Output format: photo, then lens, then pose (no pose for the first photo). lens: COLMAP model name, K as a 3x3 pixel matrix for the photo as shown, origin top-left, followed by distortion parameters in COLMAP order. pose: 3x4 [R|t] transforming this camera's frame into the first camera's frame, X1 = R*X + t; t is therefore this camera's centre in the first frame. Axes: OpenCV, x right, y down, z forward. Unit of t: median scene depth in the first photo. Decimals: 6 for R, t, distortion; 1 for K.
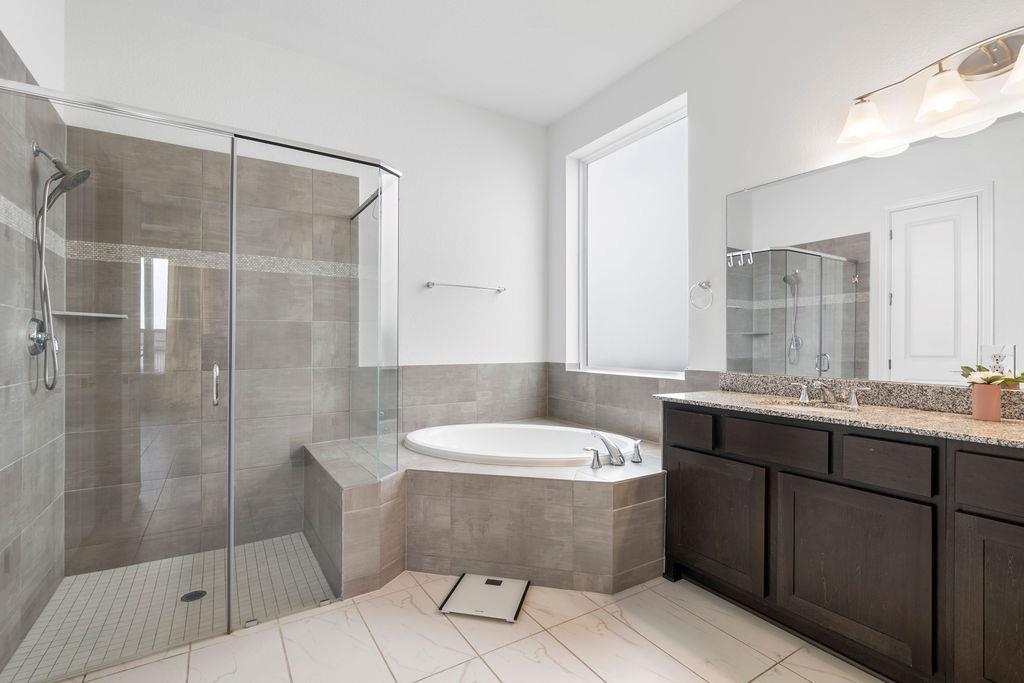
lens RADIAL K [[480.0, 0, 513.6], [0, 480.0, 340.7], [0, 0, 1]] dist [0.001113, -0.001639]
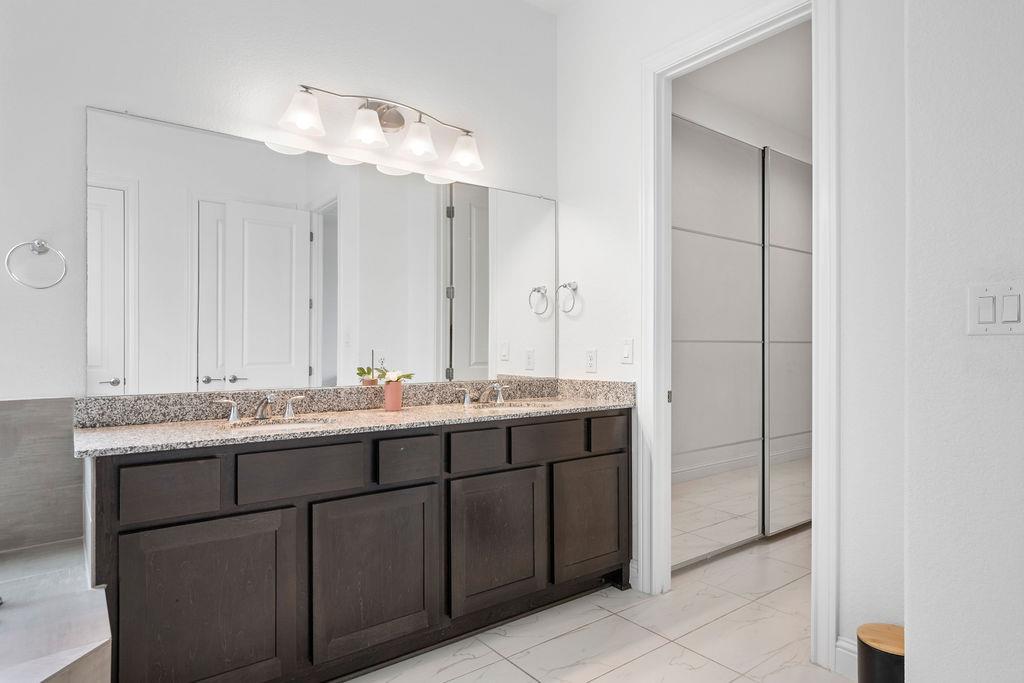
lens RADIAL K [[584.2, 0, 512.1], [0, 584.2, 345.9], [0, 0, 1]] dist [0.006539, 0.000542]
pose [[-0.092806, -0.001079, 0.995684, -0.481842], [-0.003755, 0.999993, 0.000734, -0.002521], [-0.995677, -0.003671, -0.092810, 0.747602]]
